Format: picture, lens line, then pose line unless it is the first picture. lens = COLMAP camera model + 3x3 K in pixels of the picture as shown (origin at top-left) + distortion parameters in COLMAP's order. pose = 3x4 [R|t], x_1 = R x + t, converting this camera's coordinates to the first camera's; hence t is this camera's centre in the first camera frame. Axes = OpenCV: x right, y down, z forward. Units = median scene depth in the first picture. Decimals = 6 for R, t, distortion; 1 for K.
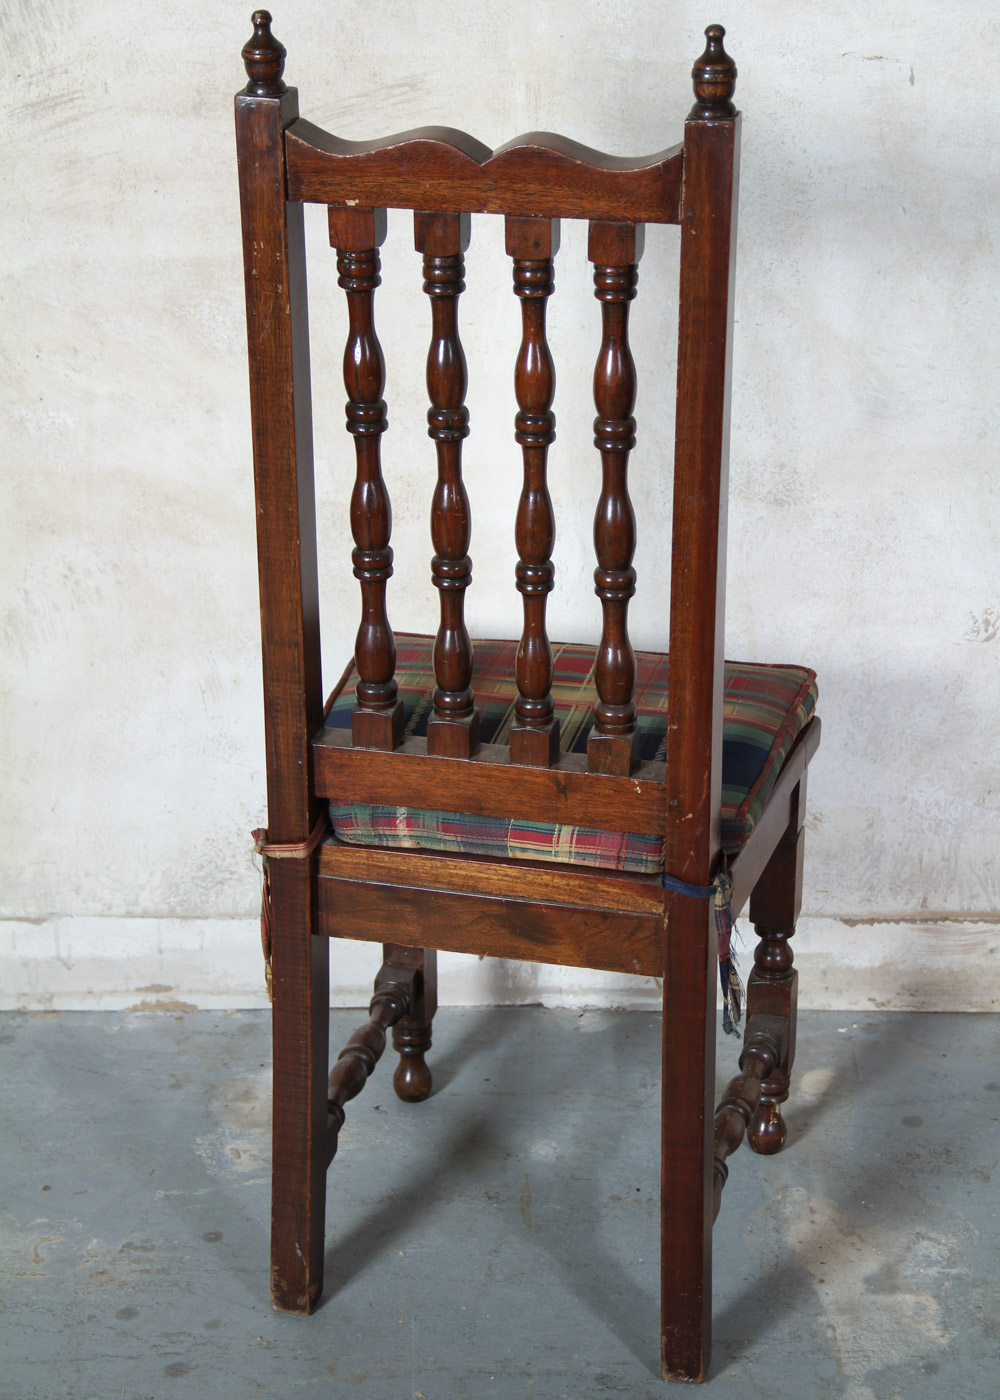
lens RADIAL K [[2903.6, 0, 526.1], [0, 2903.6, 735.8], [0, 0, 1]] dist [0.289375, 0.000000]
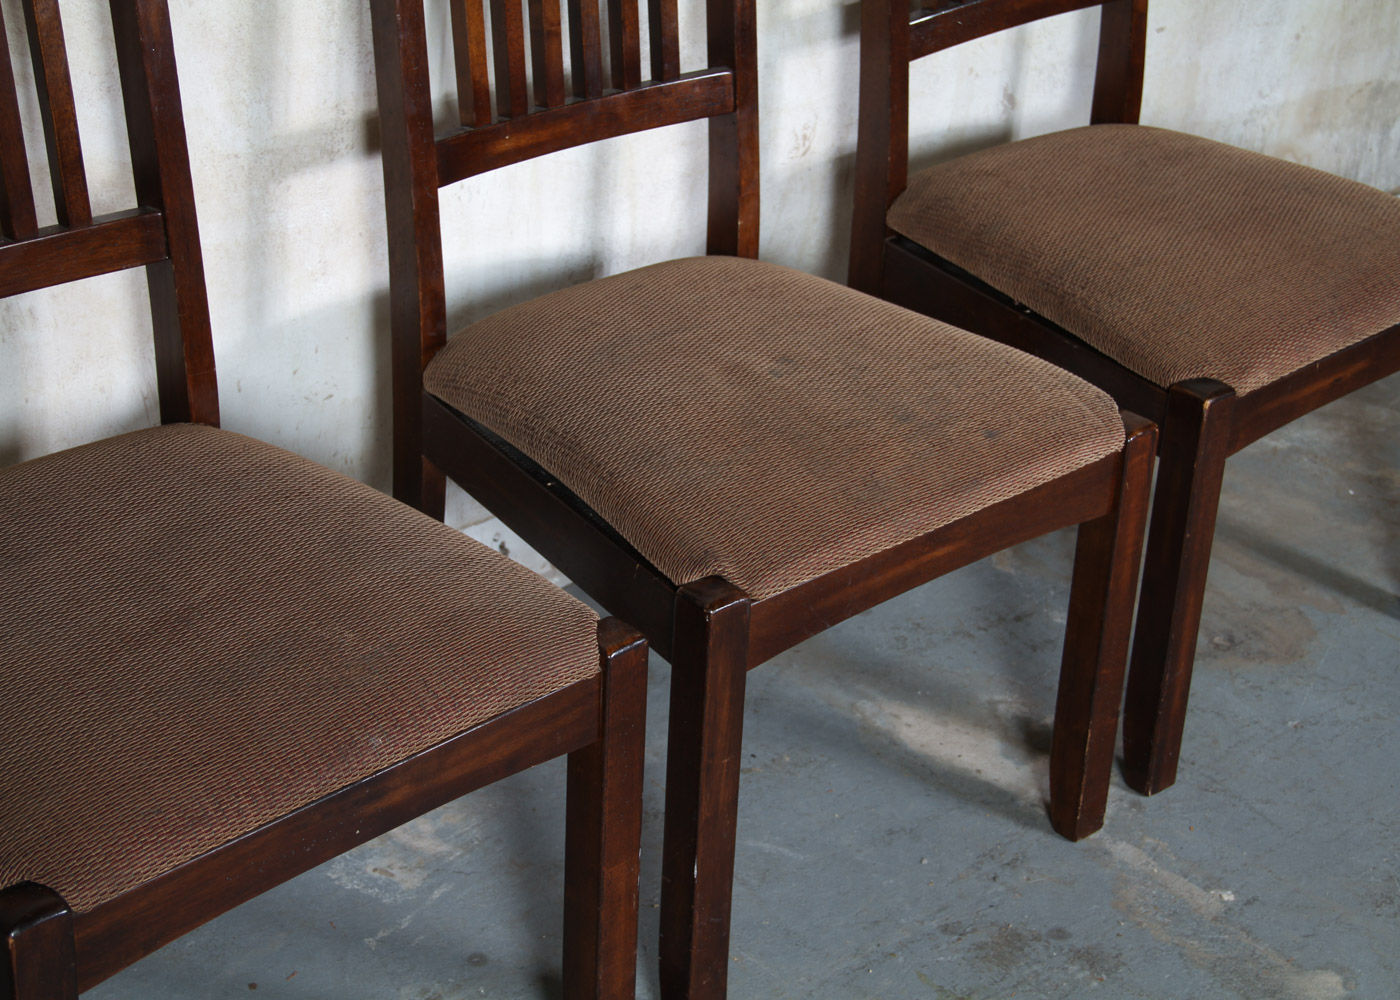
lens RADIAL K [[2539.5, 0, 691.6], [0, 2539.5, 513.3], [0, 0, 1]] dist [0.180503, 0.000000]
pose [[0.750811, -0.289079, 0.593899, -0.475165], [0.207381, 0.956845, 0.203570, -0.109166], [-0.627117, -0.029680, 0.778359, 0.325146]]
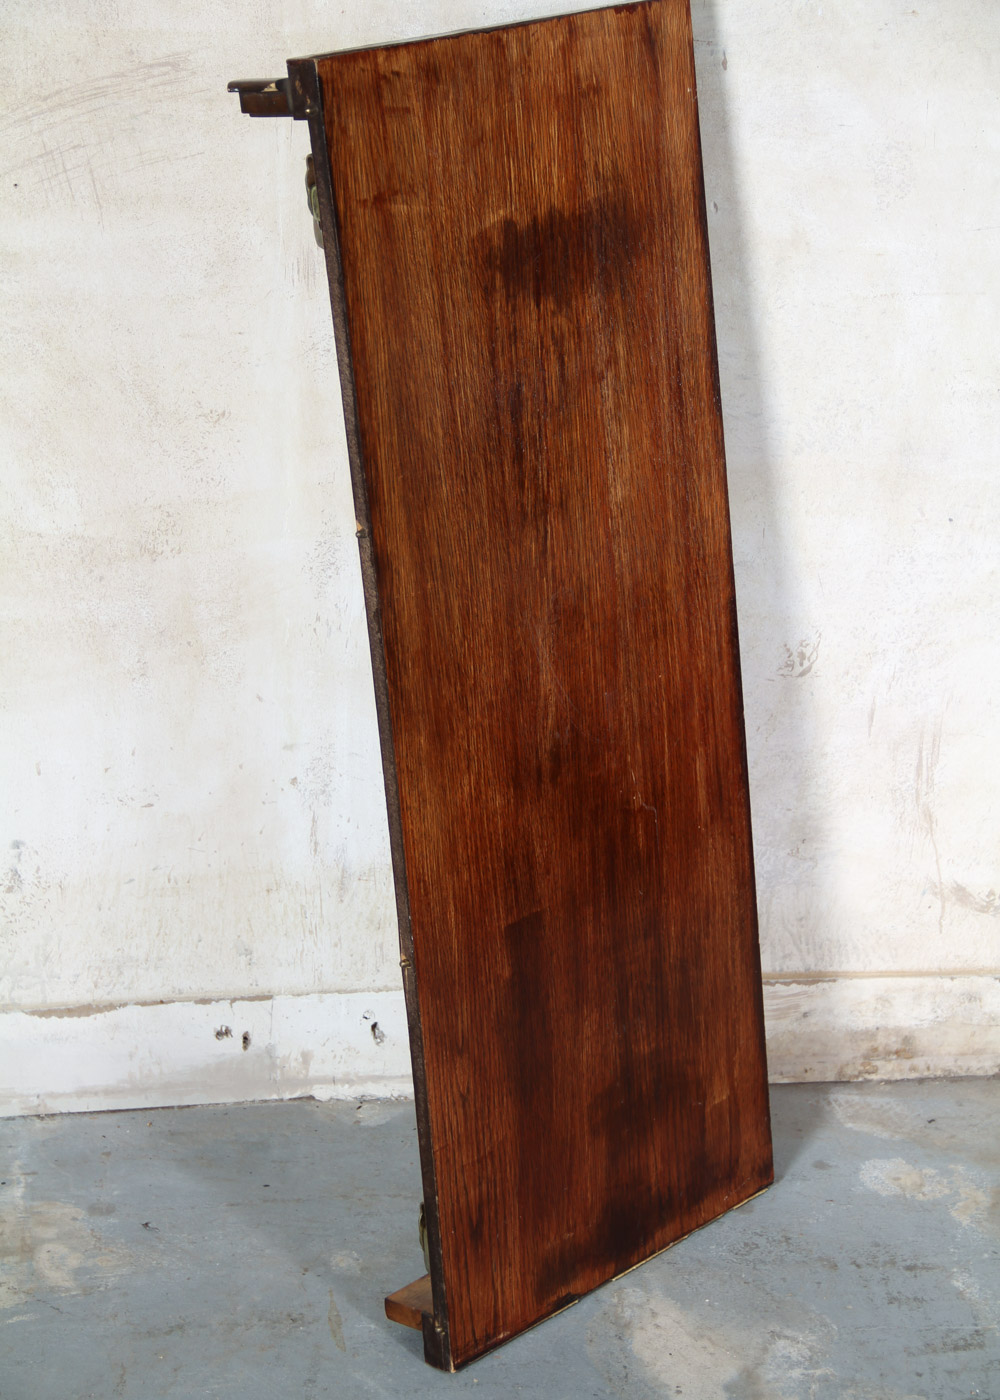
lens RADIAL K [[3211.3, 0, 487.8], [0, 3211.3, 730.7], [0, 0, 1]] dist [0.359463, 0.000000]
pose [[0.988995, -0.027259, 0.145414, -0.091139], [0.029971, 0.999415, -0.016491, -0.001652], [-0.144879, 0.020668, 0.989234, 0.017476]]
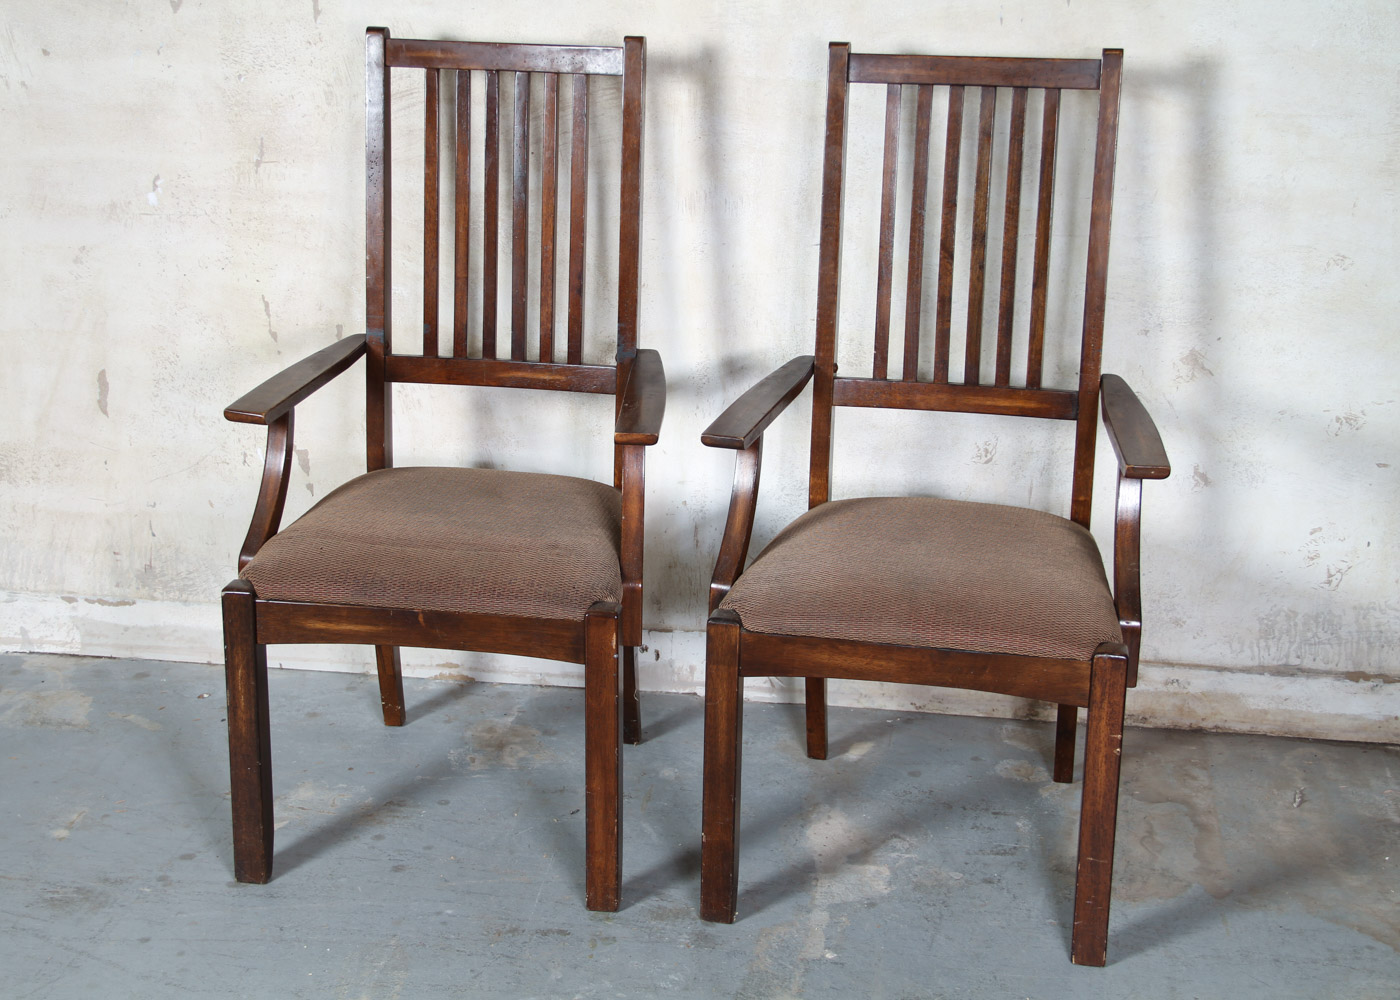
lens RADIAL K [[2187.9, 0, 692.5], [0, 2187.9, 507.7], [0, 0, 1]] dist [0.116026, 0.000000]
pose [[0.988868, 0.054421, -0.138484, 0.173587], [-0.064507, 0.995500, -0.069412, 0.083436], [0.134084, 0.077573, 0.987929, -0.151481]]
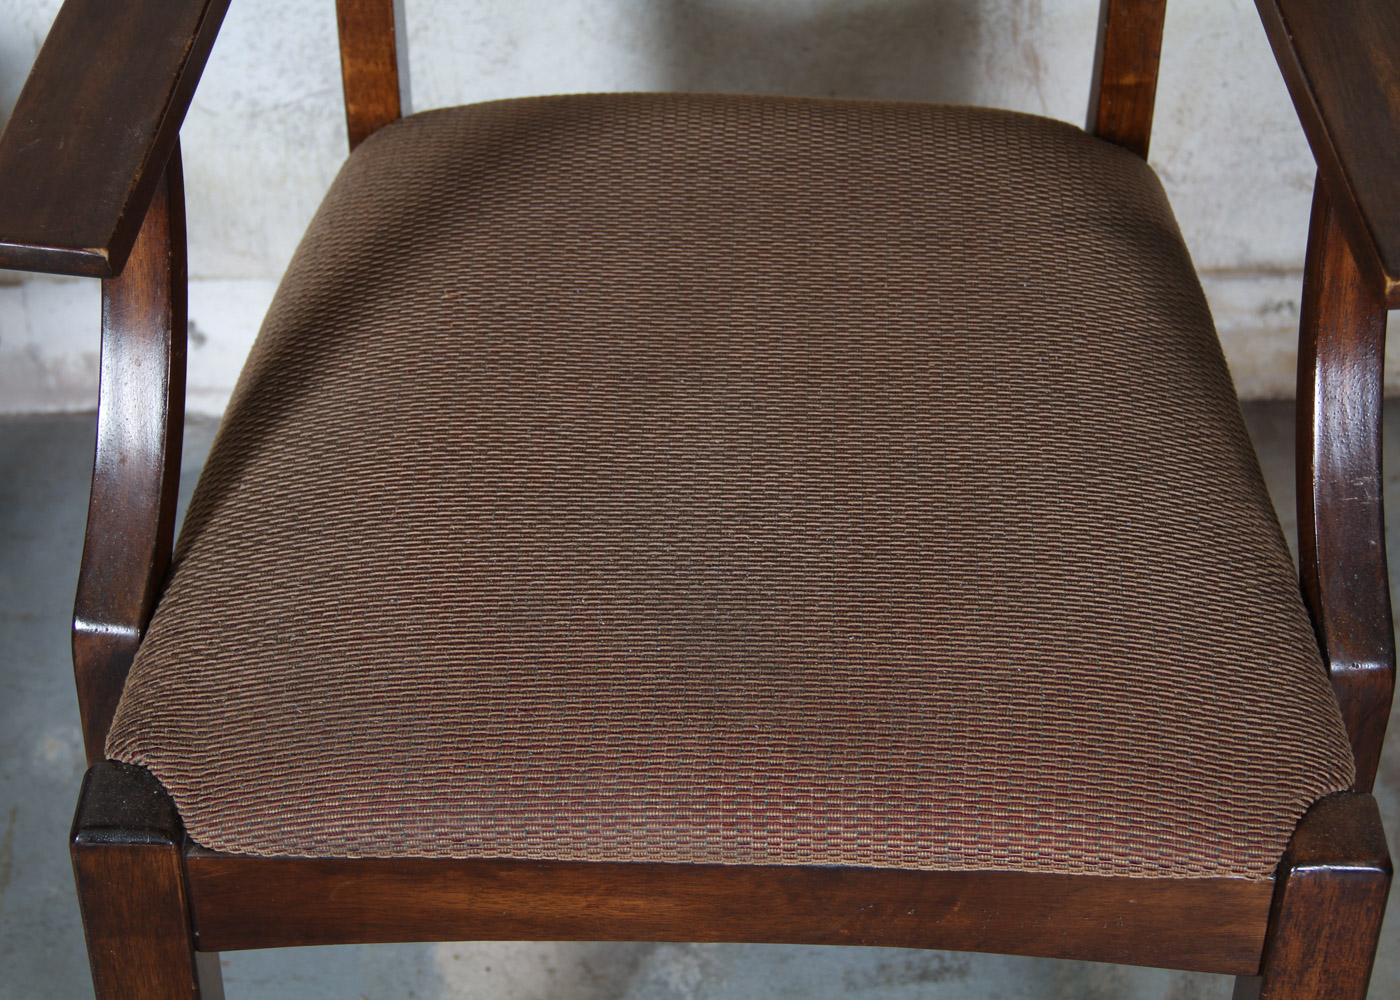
lens RADIAL K [[3063.1, 0, 720.2], [0, 3063.1, 479.5], [0, 0, 1]] dist [0.318012, 0.000000]
pose [[0.999525, -0.016816, 0.025845, 0.127680], [0.006532, 0.934651, 0.355505, -0.136137], [-0.030134, -0.355167, 0.934317, 0.430317]]
